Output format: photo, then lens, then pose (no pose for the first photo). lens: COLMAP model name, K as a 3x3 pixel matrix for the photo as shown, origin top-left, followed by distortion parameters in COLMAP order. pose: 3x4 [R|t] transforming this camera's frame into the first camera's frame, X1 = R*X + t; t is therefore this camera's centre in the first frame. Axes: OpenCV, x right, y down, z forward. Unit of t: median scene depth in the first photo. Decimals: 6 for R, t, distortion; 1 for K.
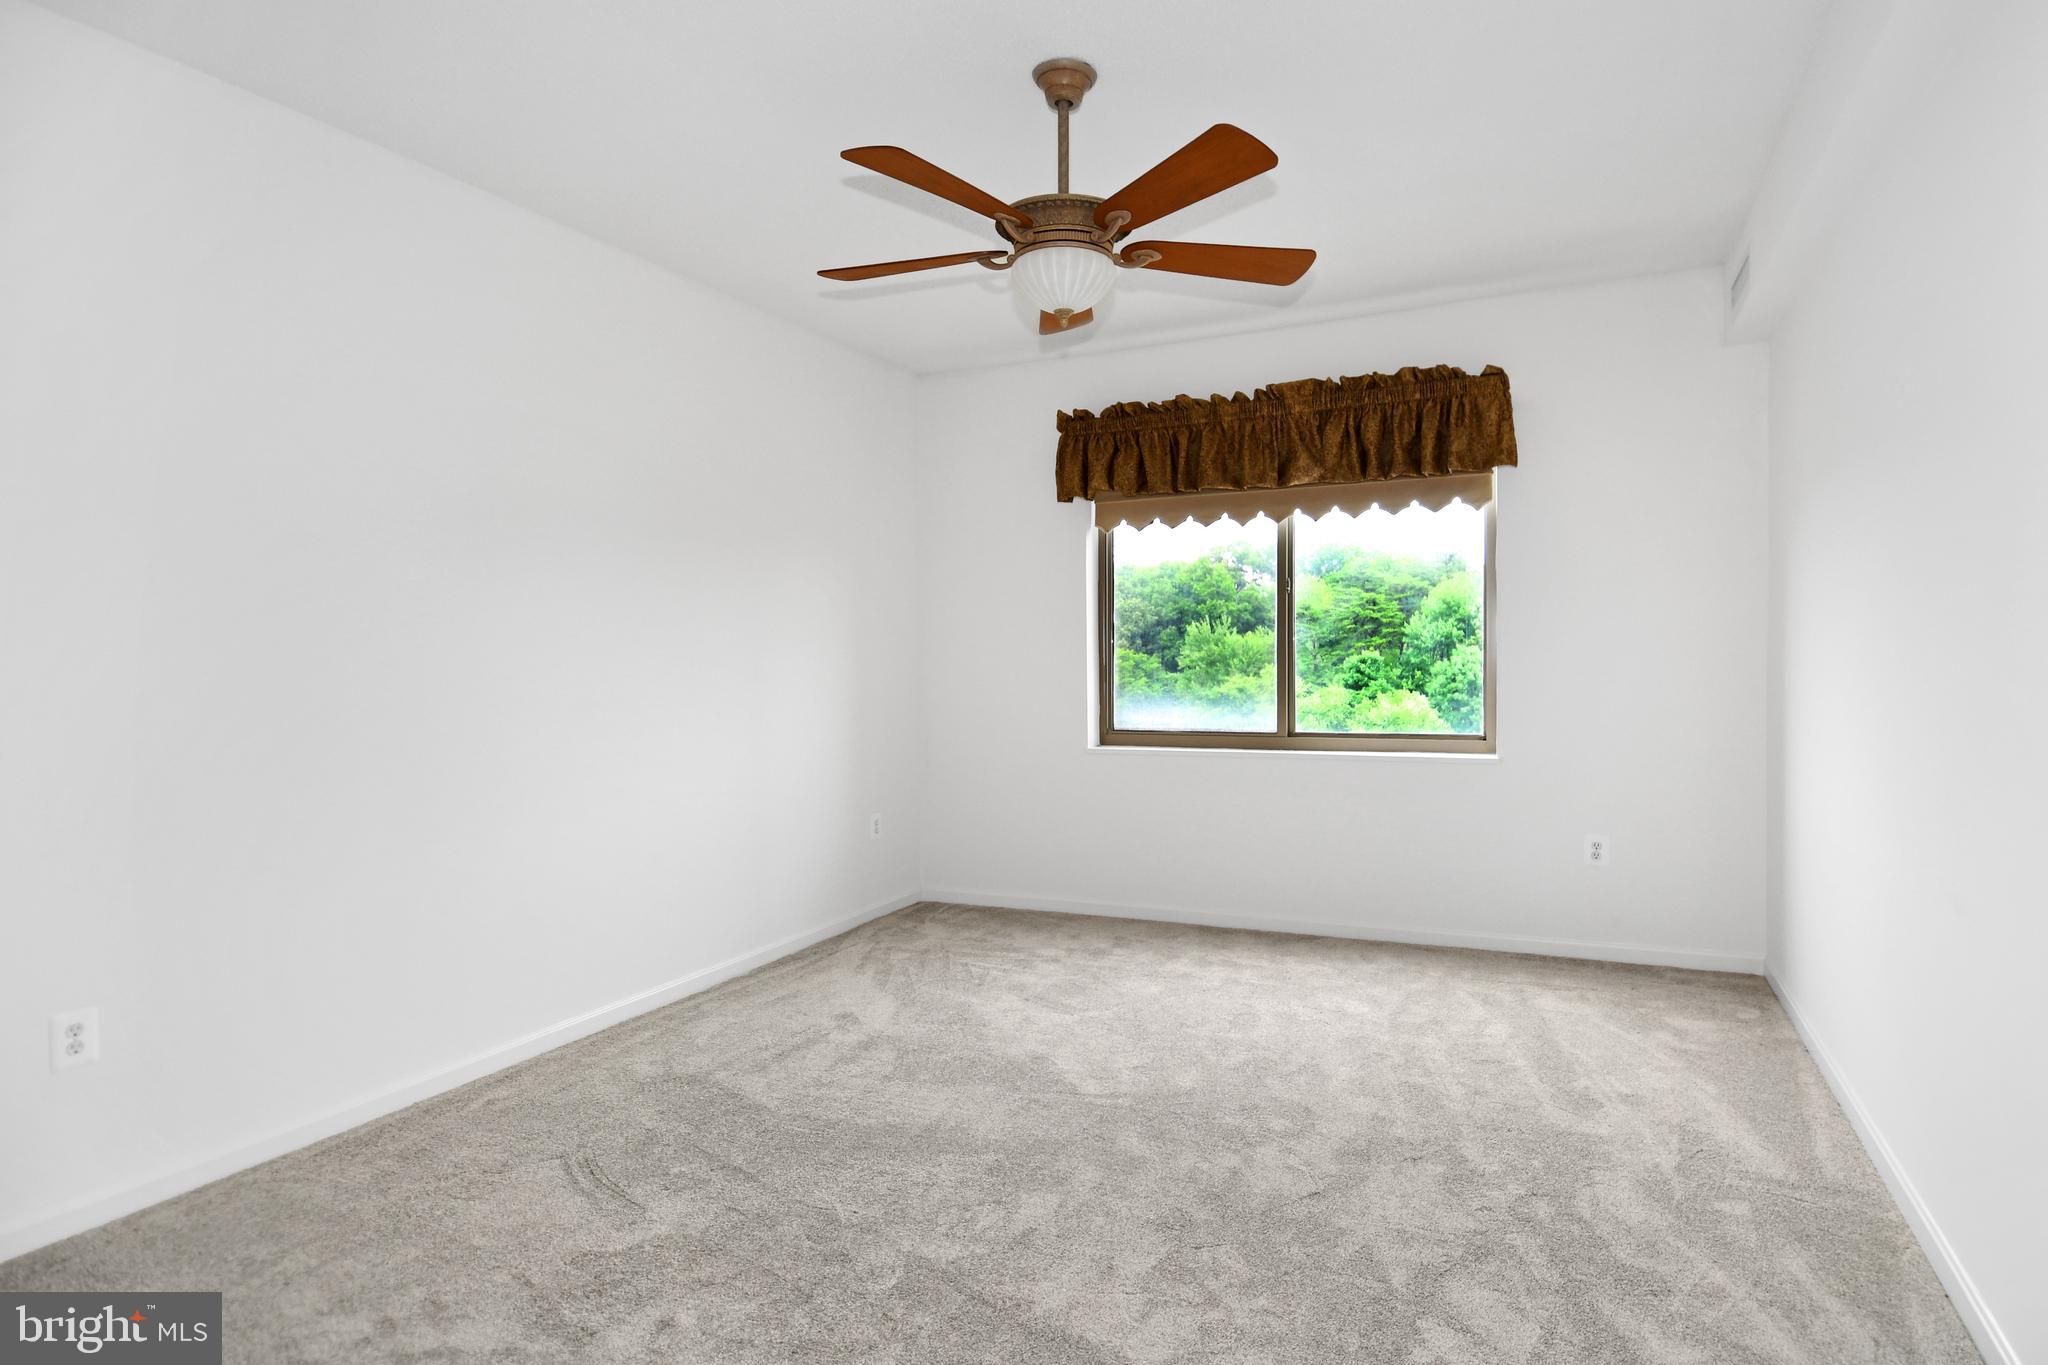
lens RADIAL K [[1121.7, 0, 1109.4], [0, 1121.7, 630.3], [0, 0, 1]] dist [0.034963, -0.045393]
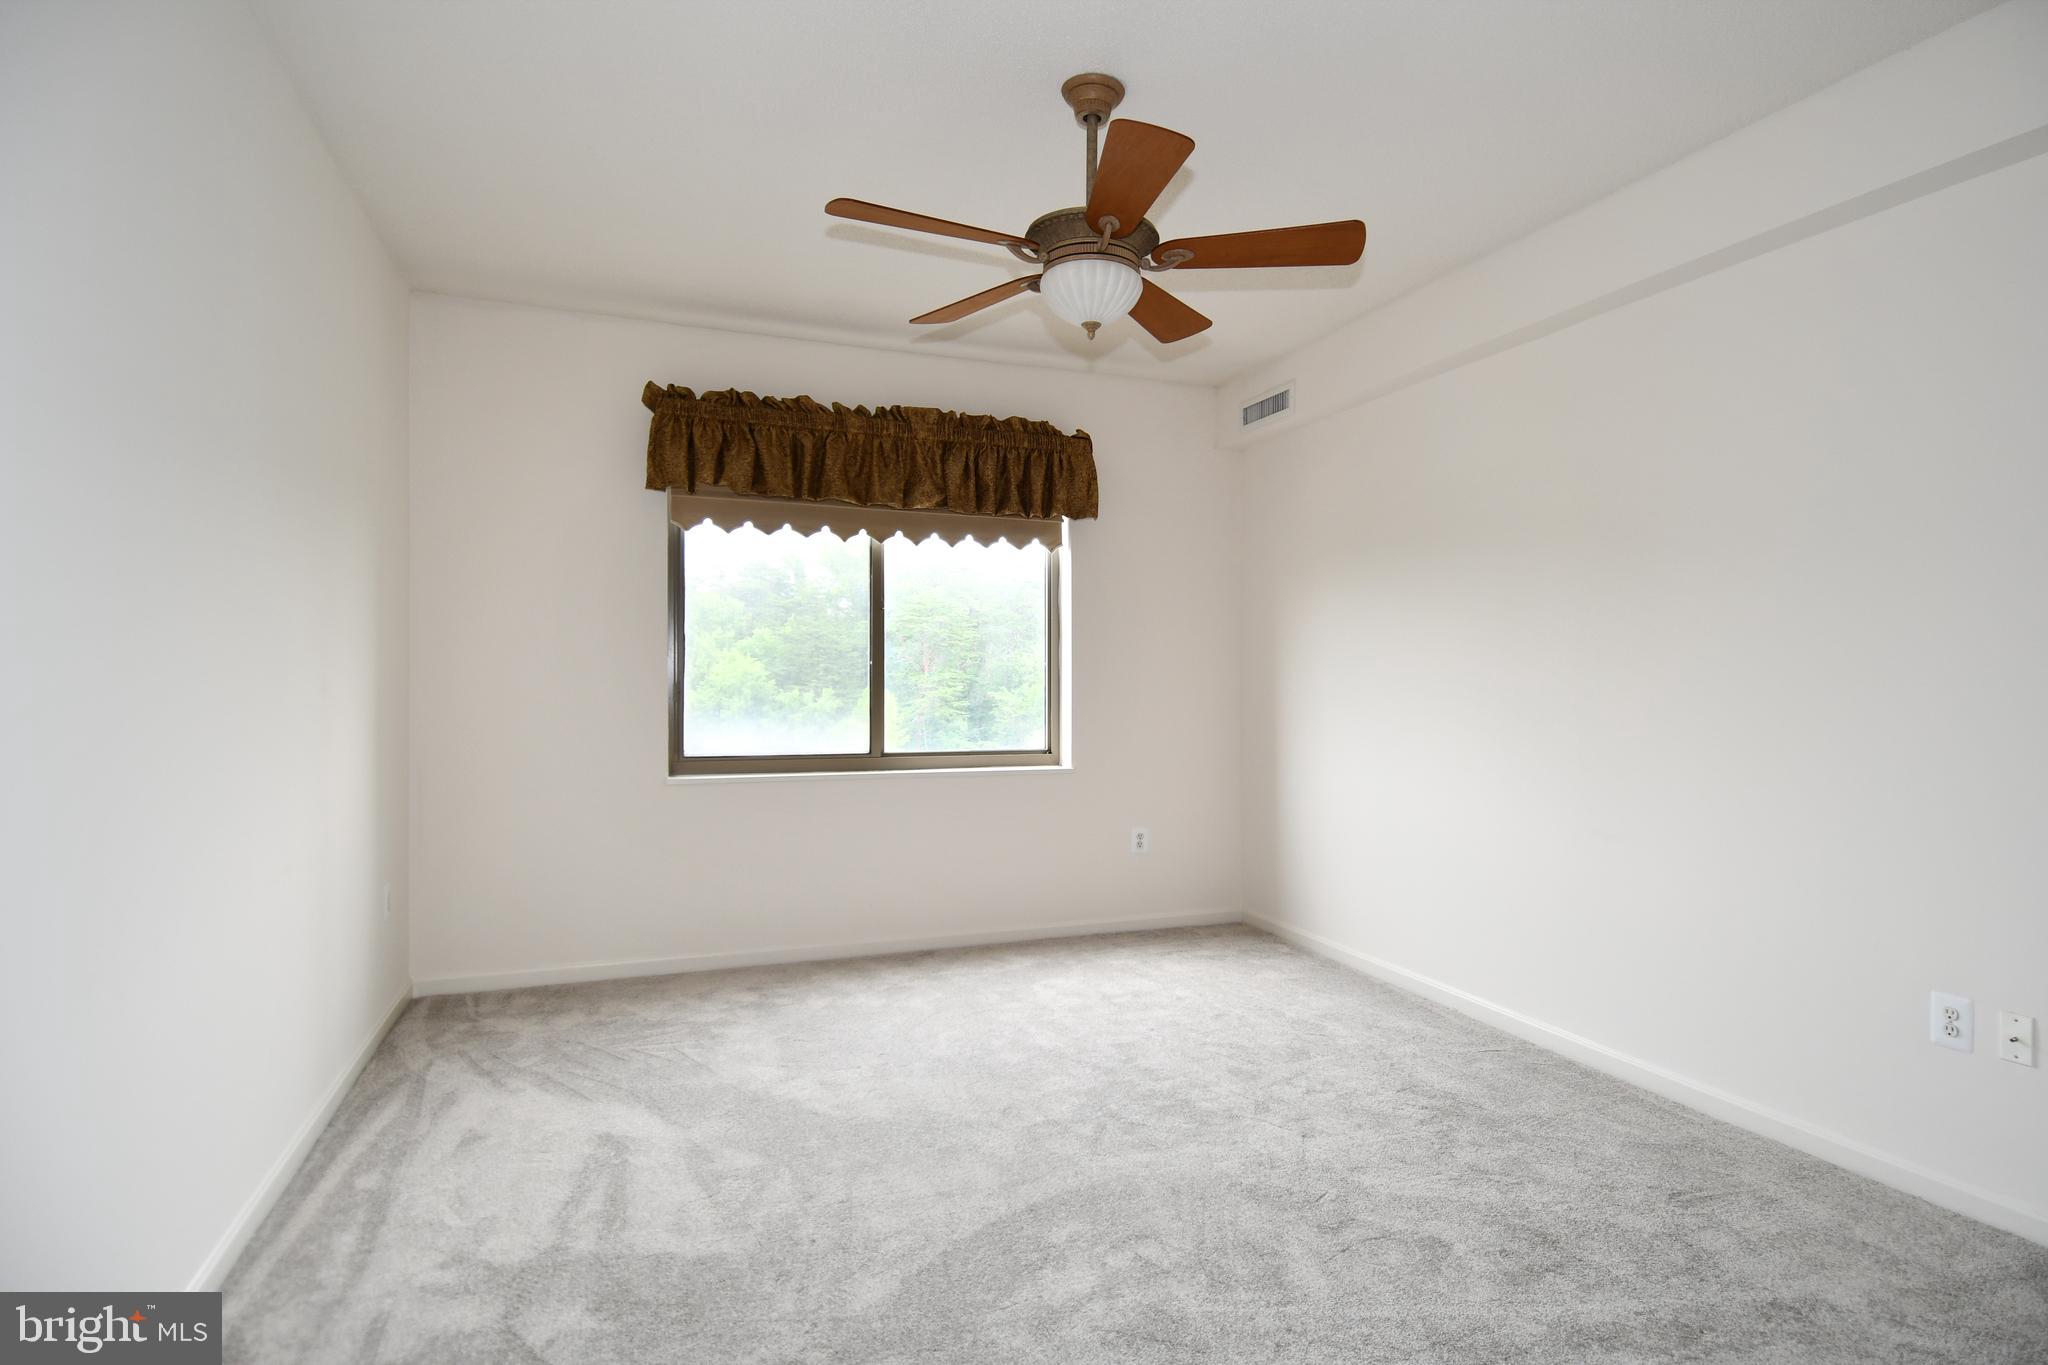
lens RADIAL K [[1121.7, 0, 1109.4], [0, 1121.7, 630.3], [0, 0, 1]] dist [0.034963, -0.045393]
pose [[0.679119, 0.050140, 0.732313, -0.454516], [-0.033934, 0.998742, -0.036913, 0.012468], [-0.733243, 0.000218, 0.679967, 0.179534]]
